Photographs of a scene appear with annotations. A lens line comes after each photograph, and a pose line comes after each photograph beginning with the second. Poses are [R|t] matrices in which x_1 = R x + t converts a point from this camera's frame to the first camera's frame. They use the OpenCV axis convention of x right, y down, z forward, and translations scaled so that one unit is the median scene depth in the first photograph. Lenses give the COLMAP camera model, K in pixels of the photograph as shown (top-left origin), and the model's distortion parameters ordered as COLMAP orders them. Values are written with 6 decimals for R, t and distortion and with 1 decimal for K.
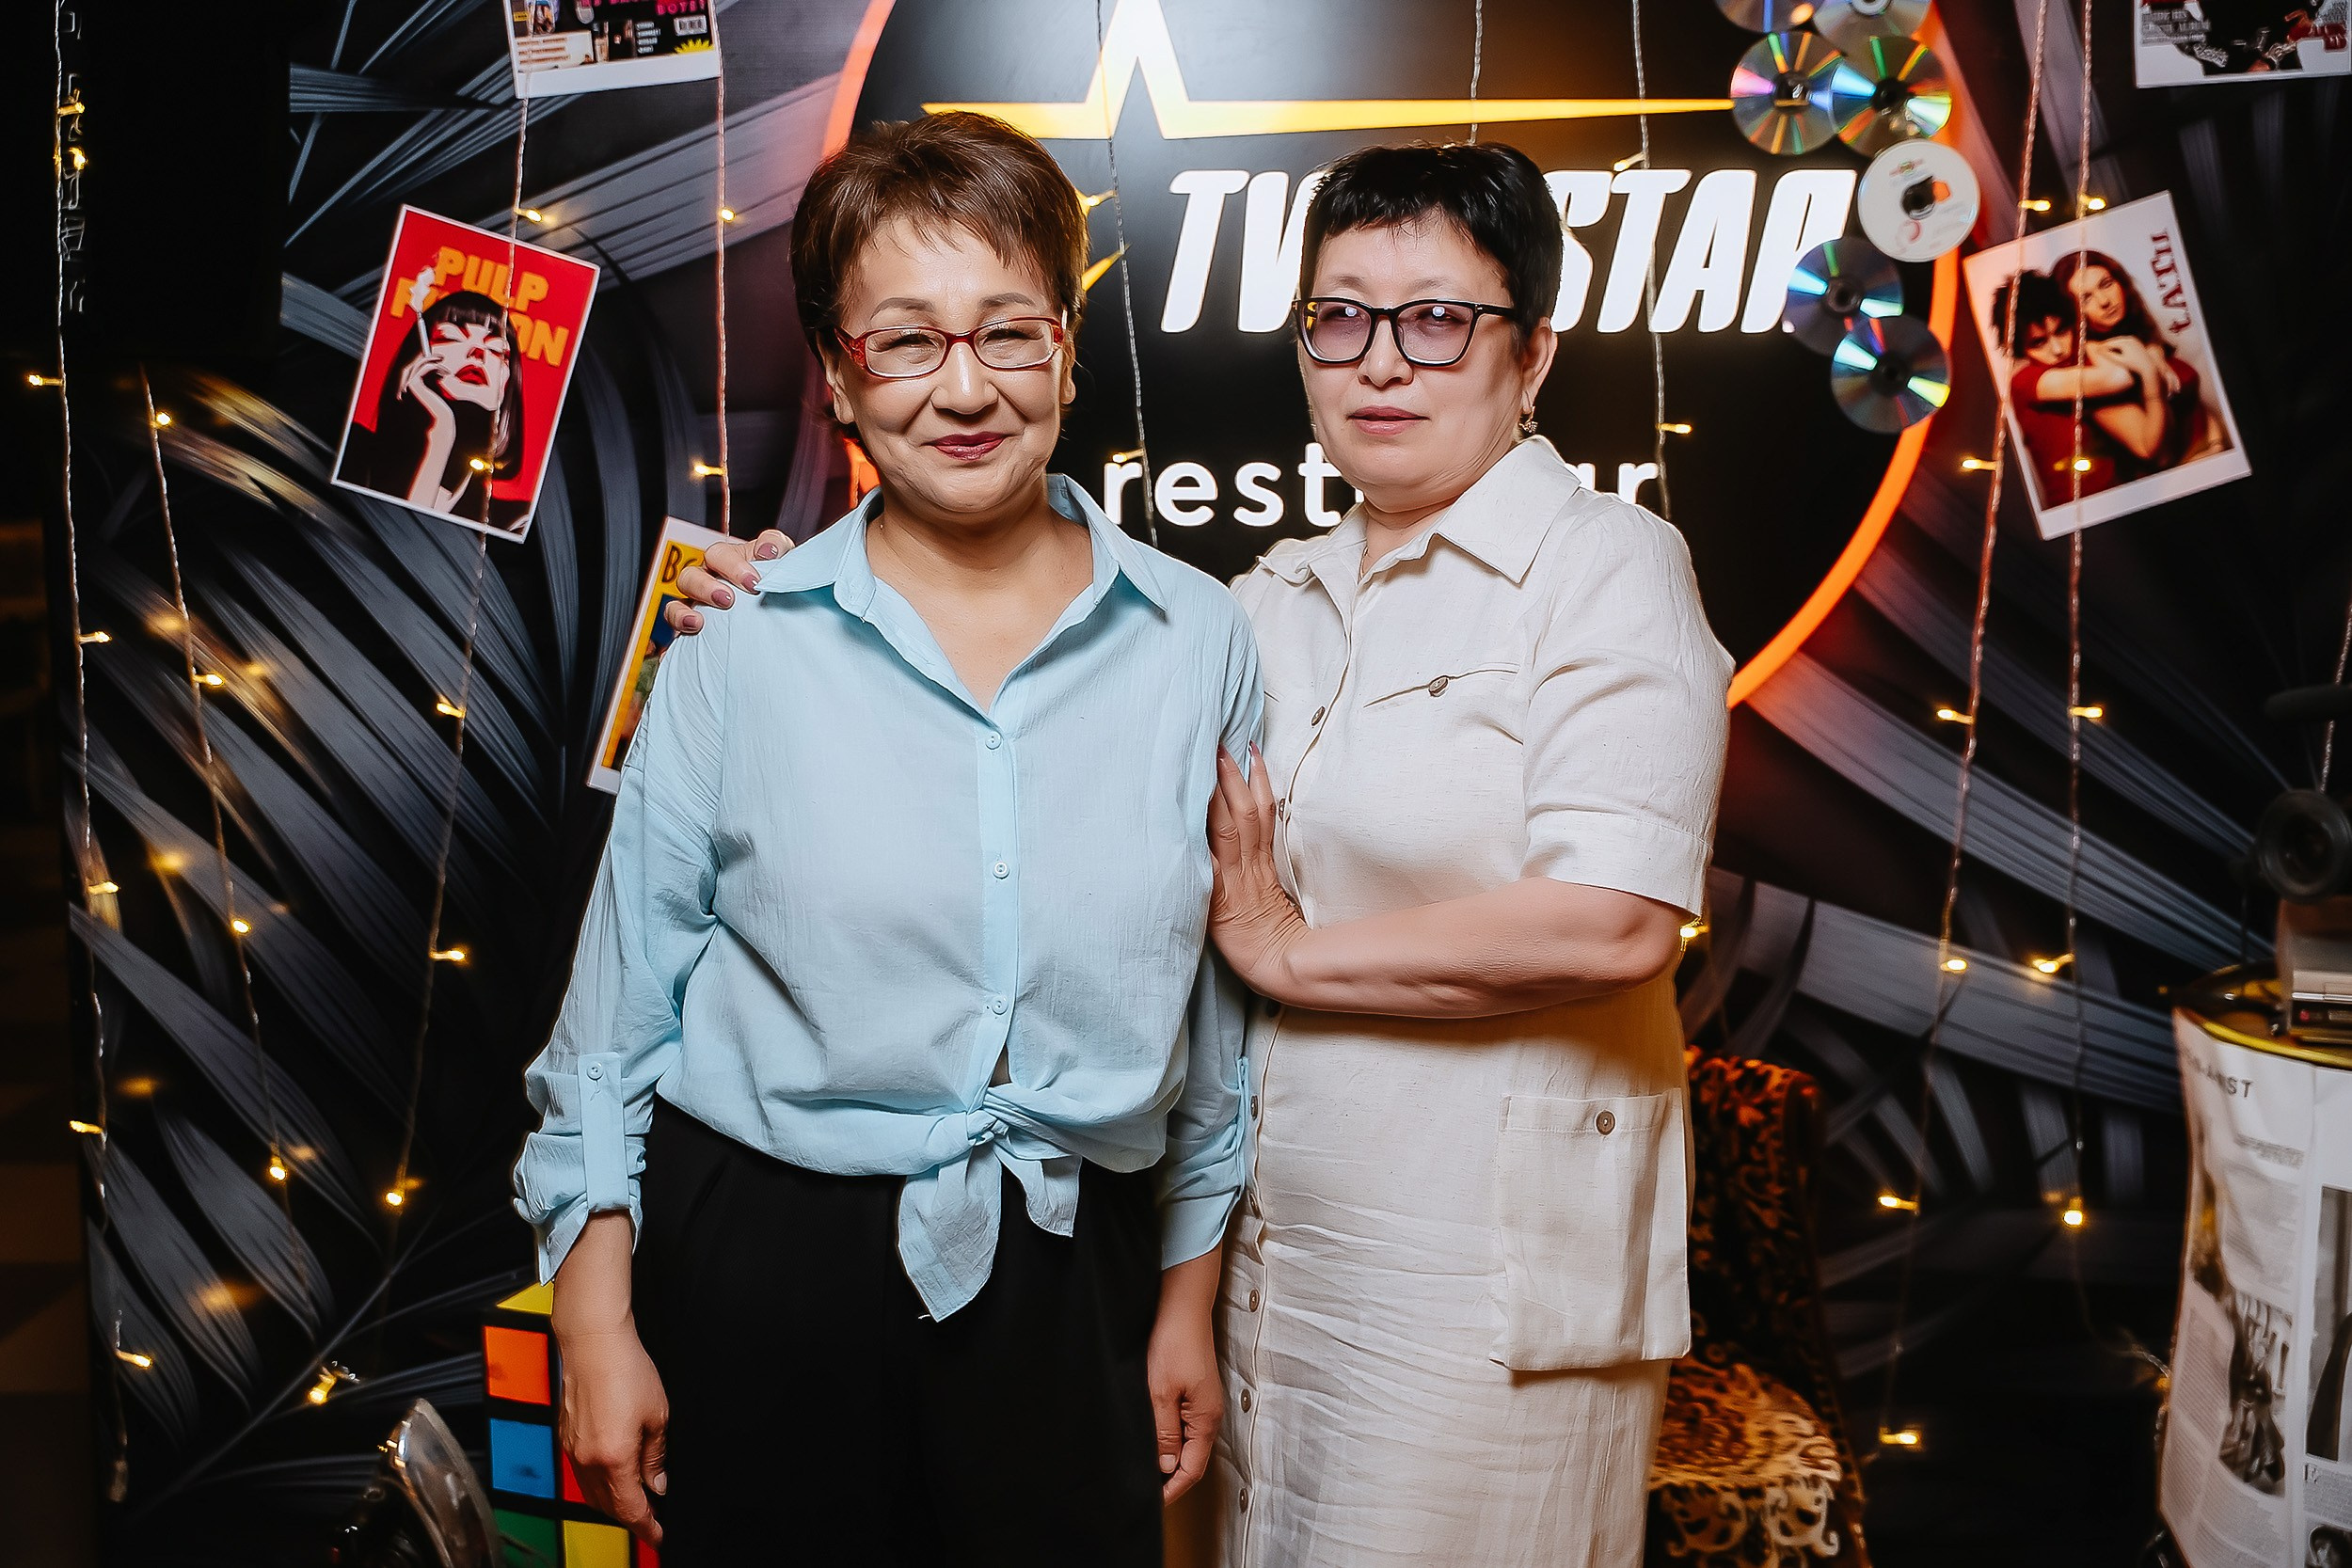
lens RADIAL K [[2667.5, 0, 1176.0], [0, 2667.5, 784.0], [0, 0, 1]] dist [0.019260, 0.013194]
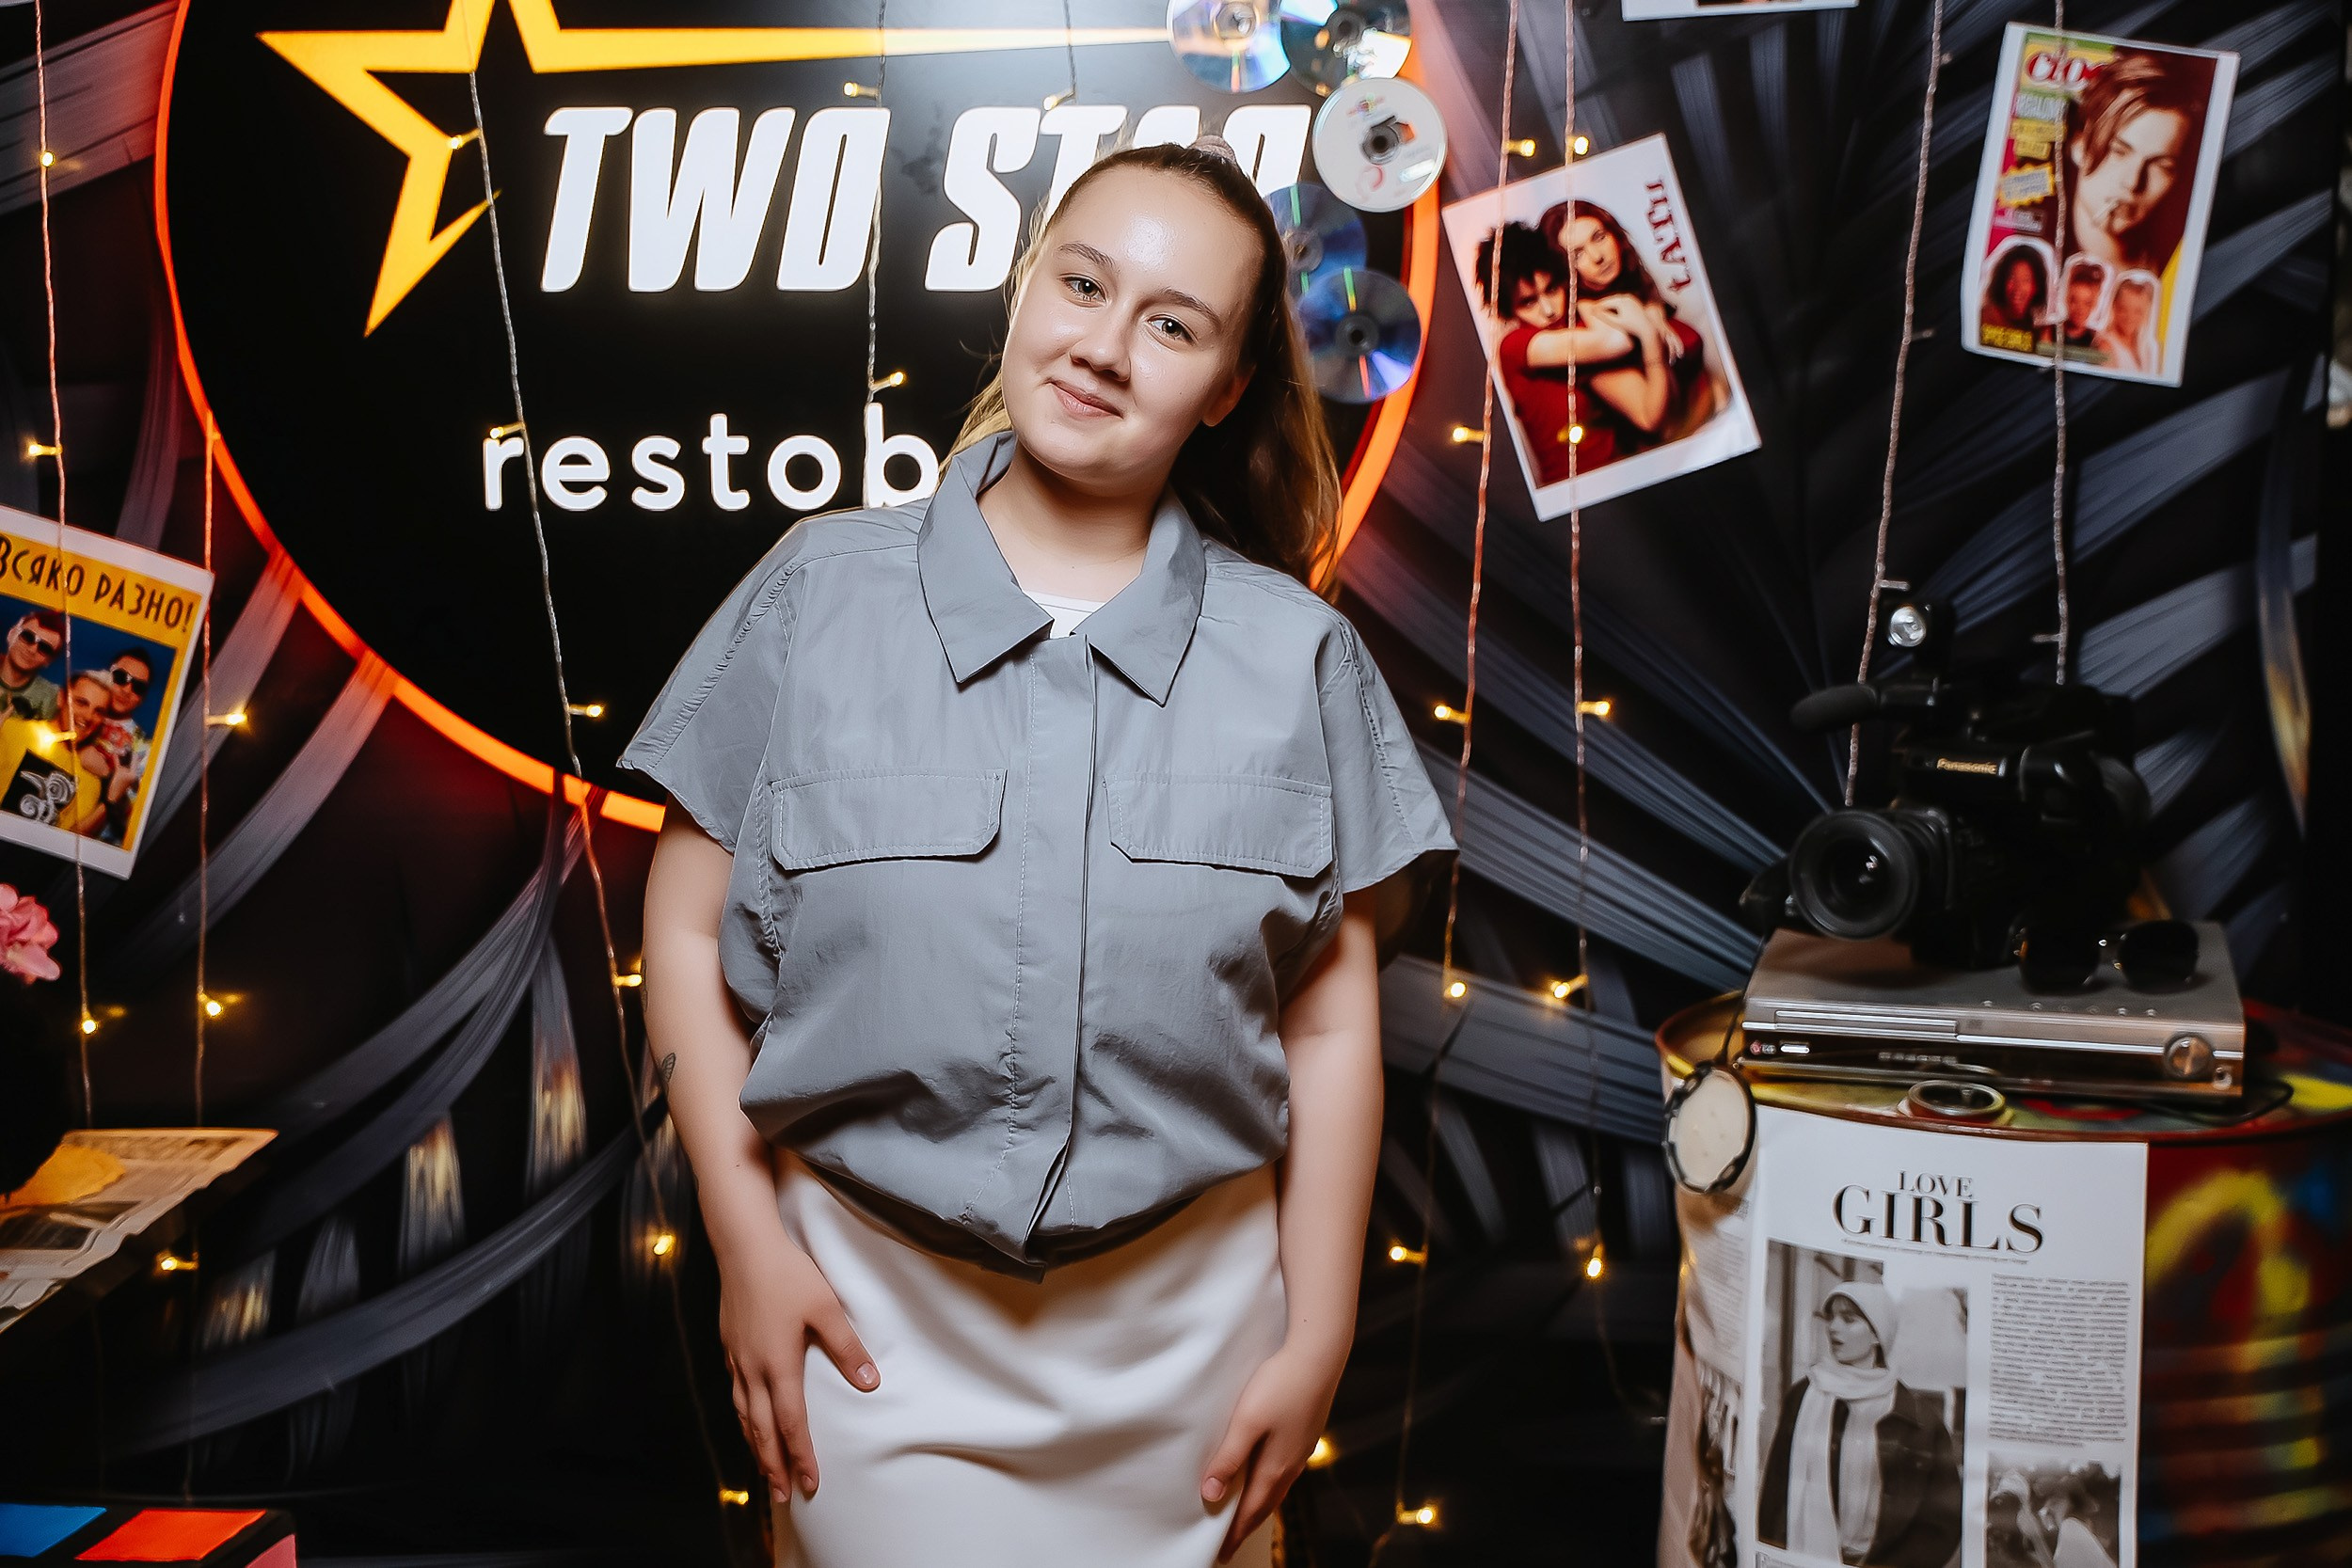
lens RADIAL K [[2729.9, 0, 1176.0], [0, 2729.9, 784.0], [0, 0, 1]] dist [0.012784, 0.032204]
pose [[0.999054, -0.010446, 0.042217, 0.163372], [0.010752, 0.999917, -0.007037, 0.002793], [-0.042140, 0.007484, 0.999084, 0.085112]]
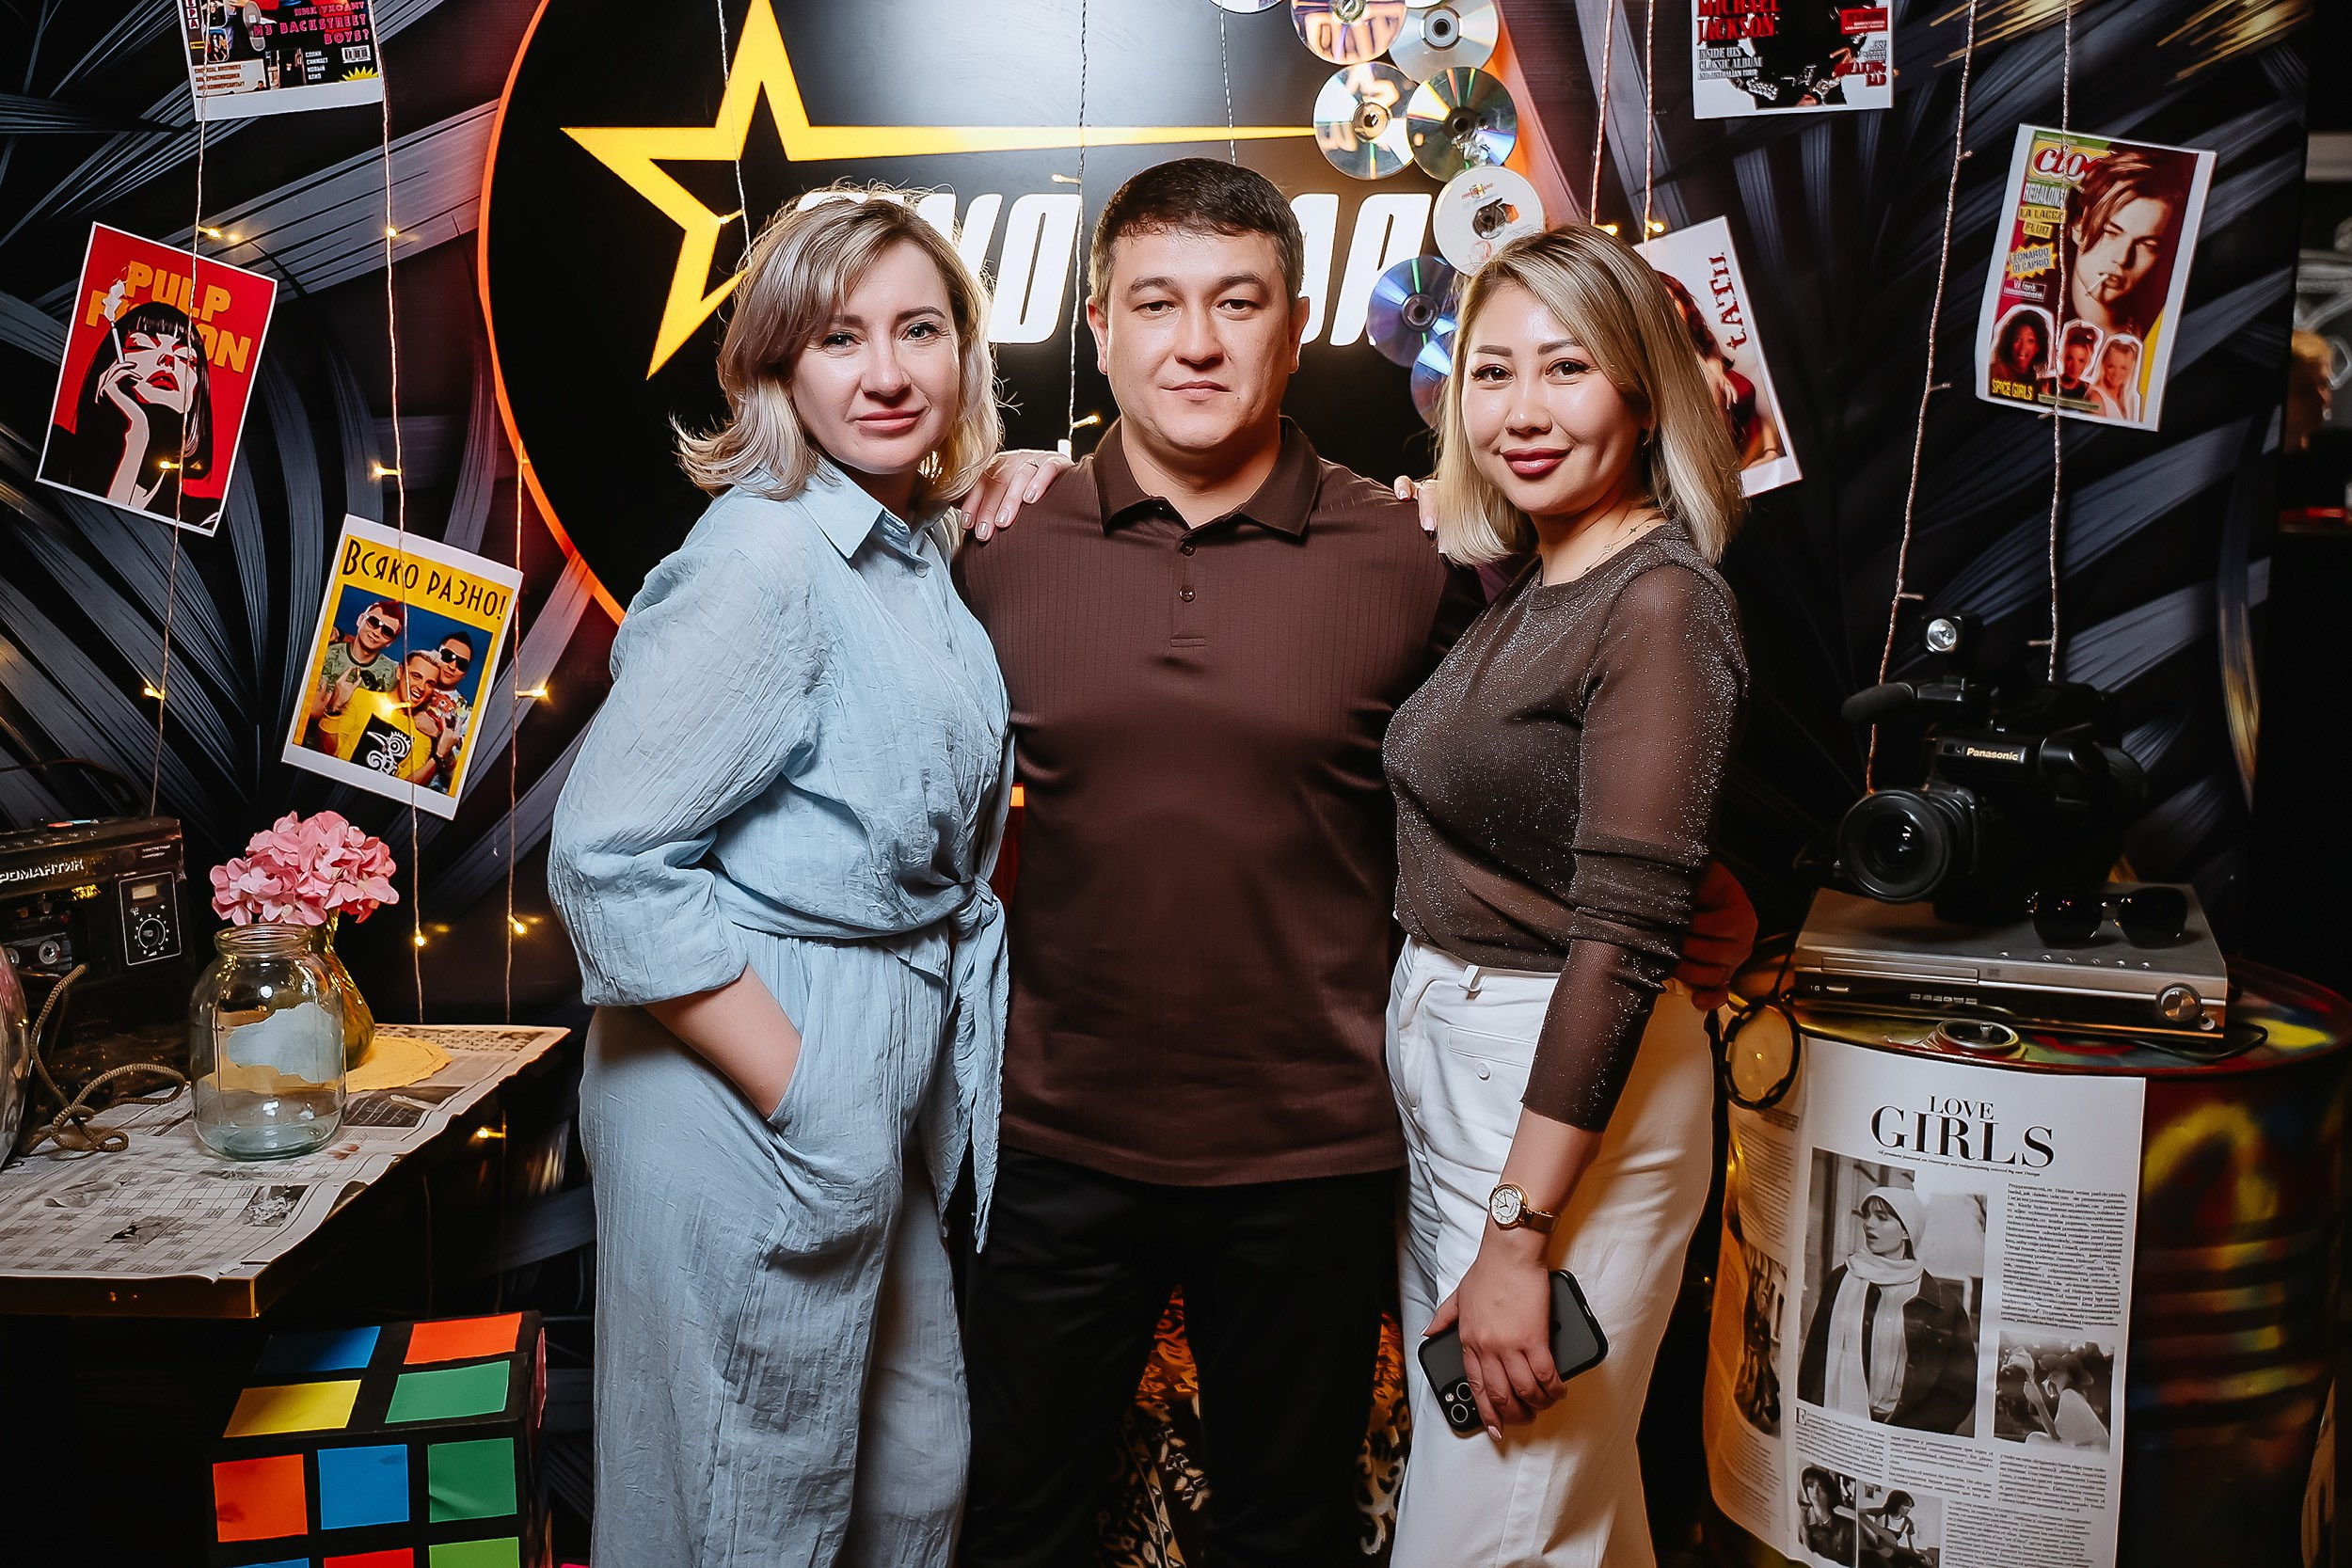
lens RADIAL K [[2150.9, 0, 1176.0], [0, 2150.9, 784.0], [0, 0, 1]] dist [0.003845, 0.004853]
pose [[0.999969, 0.002459, 0.007475, 0.141837], [-0.002588, 0.999847, 0.017311, -0.006798], [-0.007432, -0.017330, 0.999822, 0.128915]]
